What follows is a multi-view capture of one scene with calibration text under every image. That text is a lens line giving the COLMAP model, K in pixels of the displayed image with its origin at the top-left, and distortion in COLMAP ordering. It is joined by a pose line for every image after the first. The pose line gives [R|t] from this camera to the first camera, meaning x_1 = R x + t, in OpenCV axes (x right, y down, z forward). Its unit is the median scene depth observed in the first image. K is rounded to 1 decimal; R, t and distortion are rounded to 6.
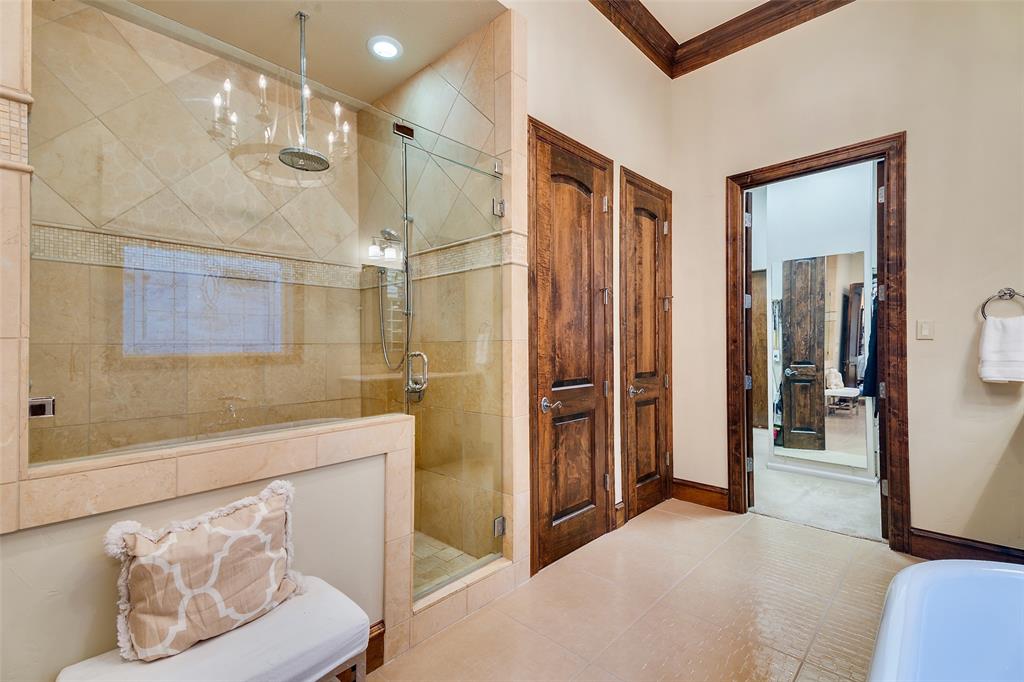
lens RADIAL K [[456.8, 0, 506.8], [0, 456.8, 343.2], [0, 0, 1]] dist [0.058000, -0.017059]
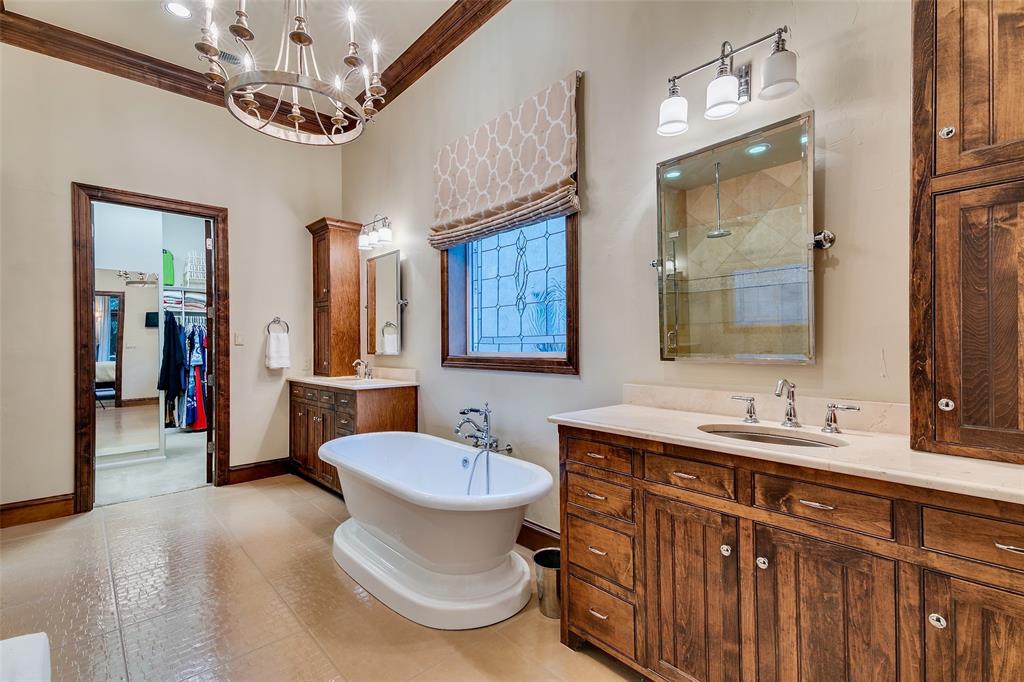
lens RADIAL K [[456.8, 0, 506.8], [0, 456.8, 343.2], [0, 0, 1]] dist [0.058000, -0.017059]
pose [[0.081643, 0.006894, 0.996638, -0.545917], [0.000524, 0.999976, -0.006960, -0.002255], [-0.996662, 0.001091, 0.081637, -0.018722]]
